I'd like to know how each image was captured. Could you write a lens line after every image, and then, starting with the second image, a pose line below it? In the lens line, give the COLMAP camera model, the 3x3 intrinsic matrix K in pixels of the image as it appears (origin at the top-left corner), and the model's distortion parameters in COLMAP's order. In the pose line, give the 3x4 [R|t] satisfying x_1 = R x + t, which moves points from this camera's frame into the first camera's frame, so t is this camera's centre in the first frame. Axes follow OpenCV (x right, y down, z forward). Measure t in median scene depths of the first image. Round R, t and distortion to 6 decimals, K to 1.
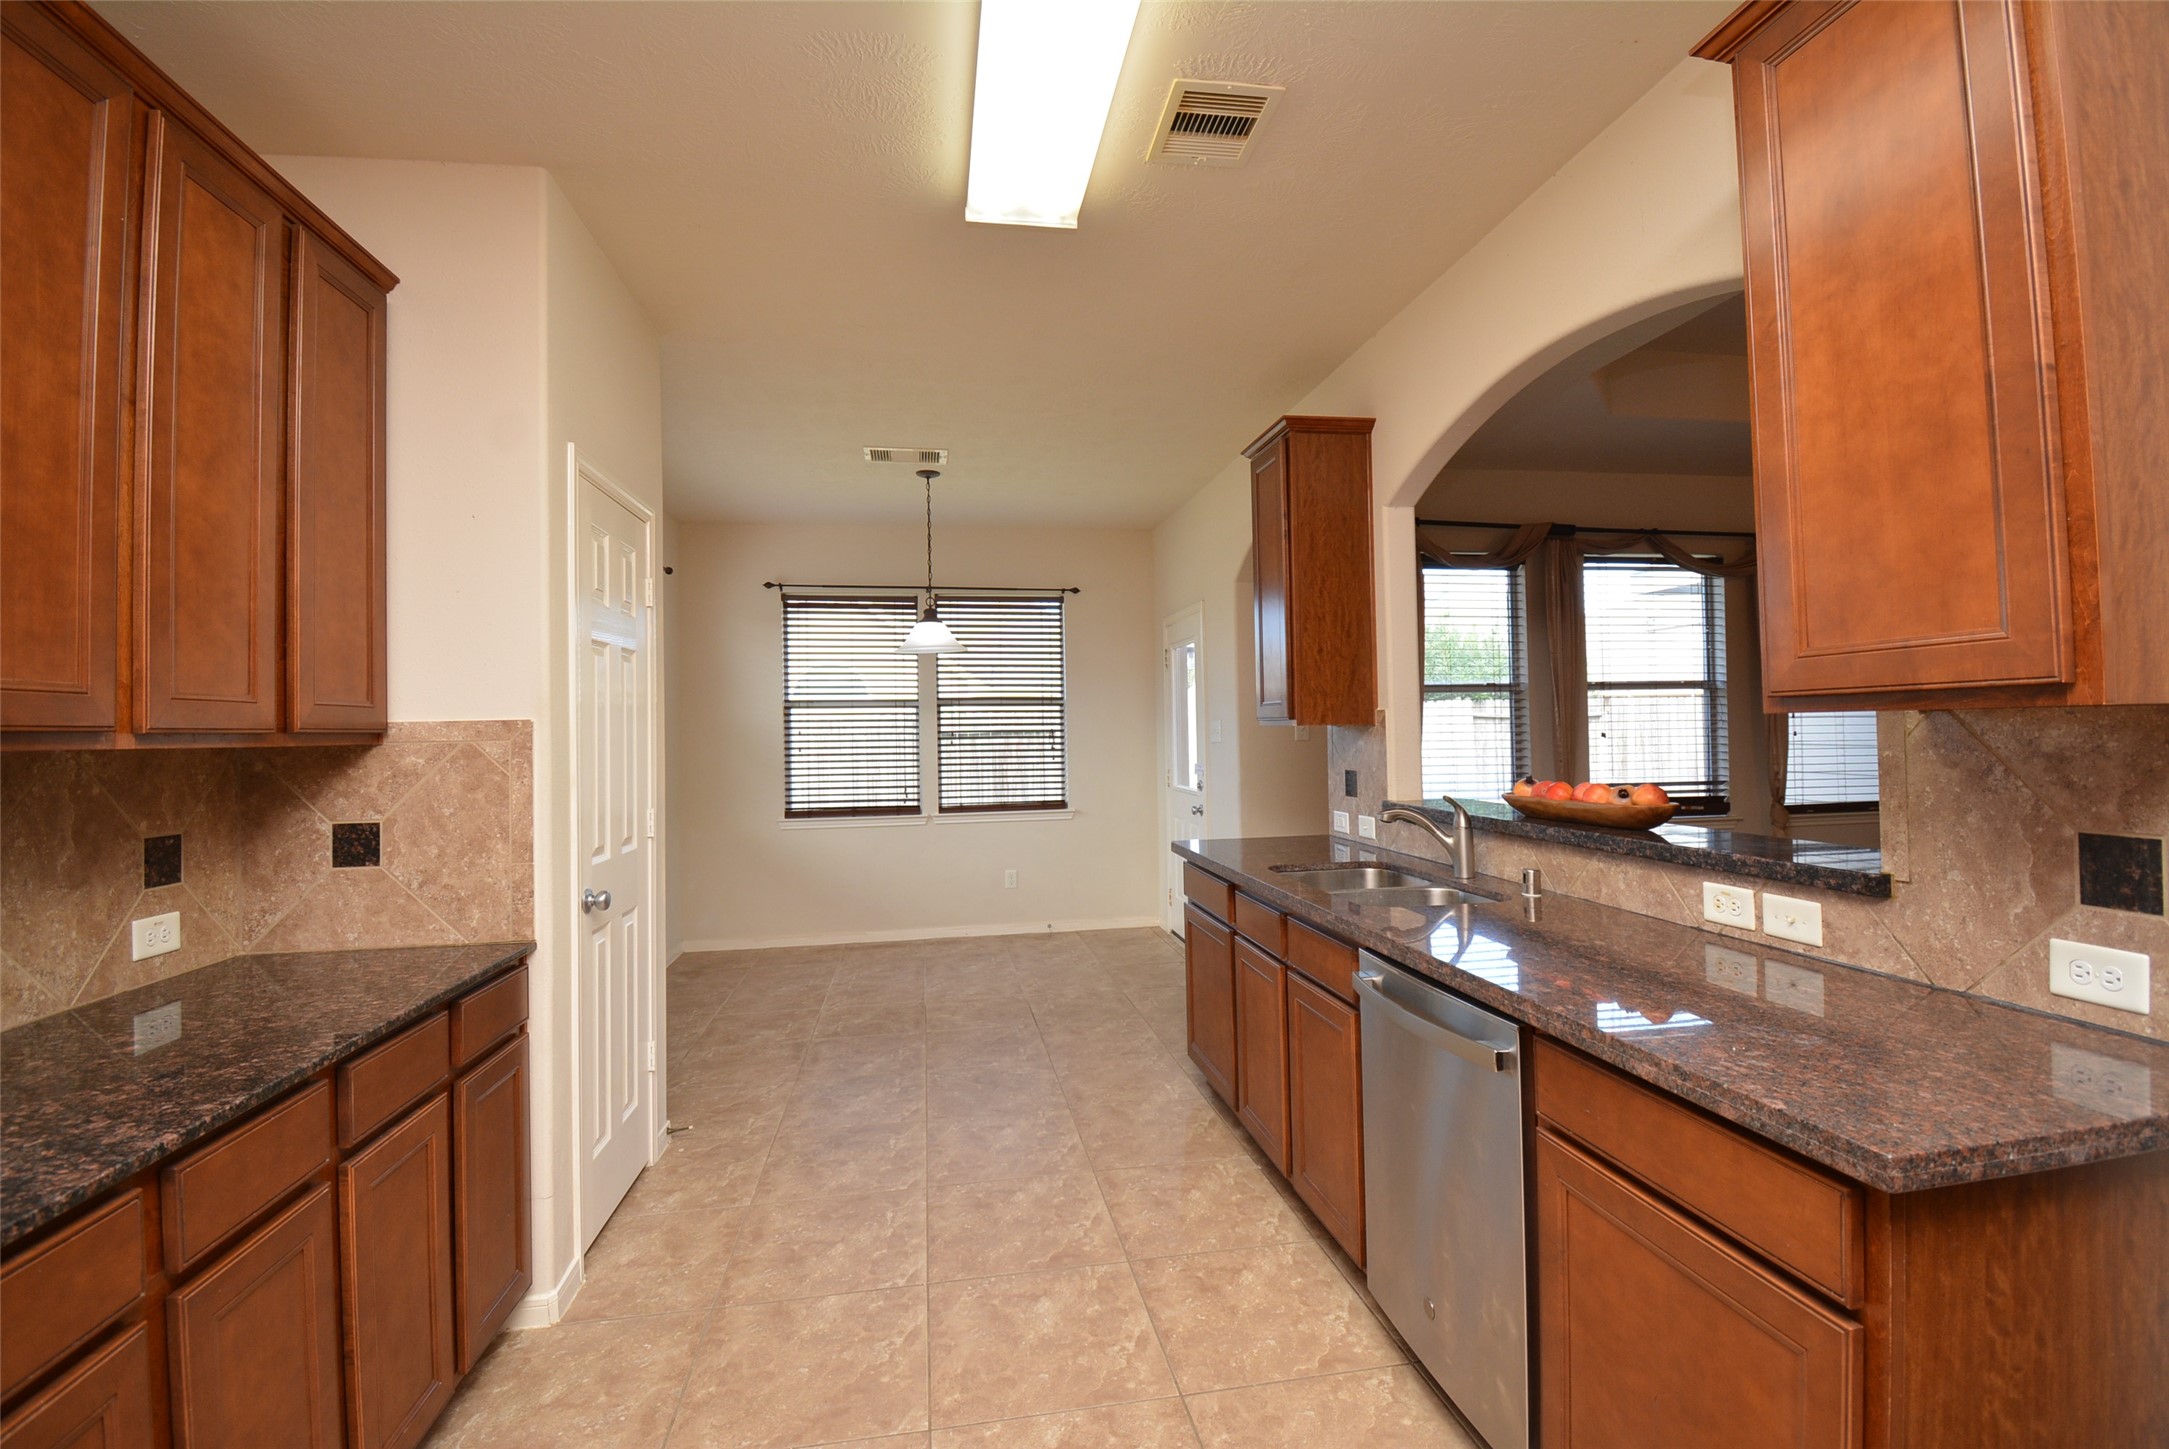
lens RADIAL K [[932.5, 0, 1113.0], [0, 932.5, 710.3], [0, 0, 1]] dist [-0.000200, -0.017526]
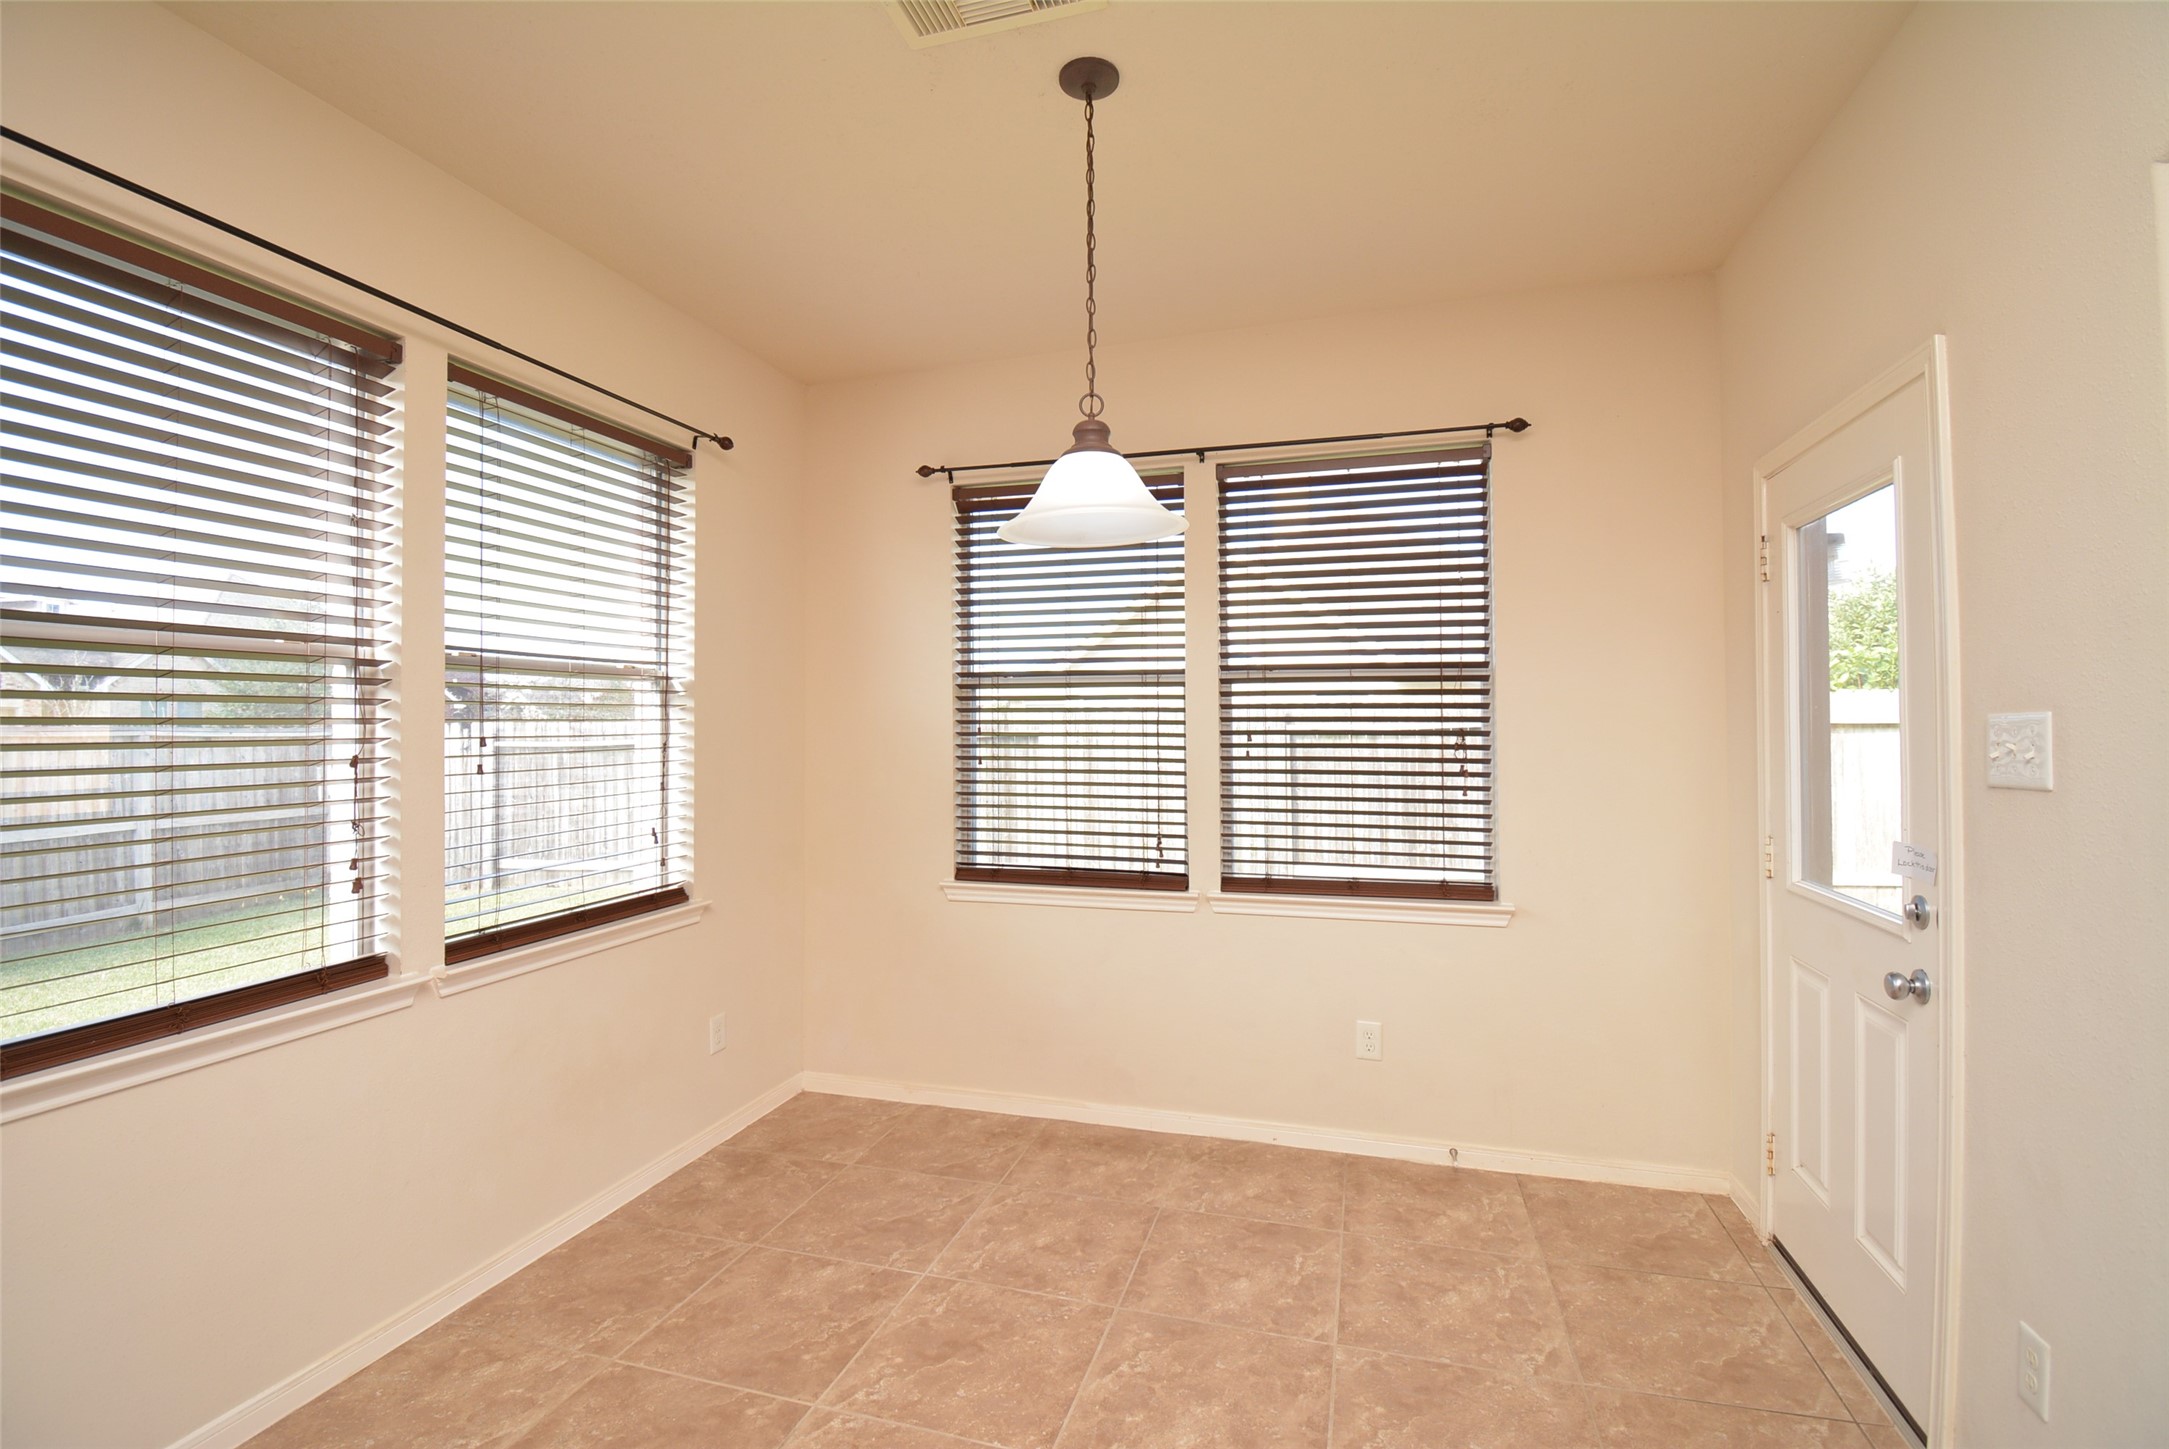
lens RADIAL K [[932.5, 0, 1113.0], [0, 932.5, 710.3], [0, 0, 1]] dist [-0.000200, -0.017526]
pose [[0.894058, 0.004867, -0.447926, -0.013277], [0.003495, 0.999835, 0.017840, 0.002285], [0.447938, -0.017515, 0.893893, 0.516958]]
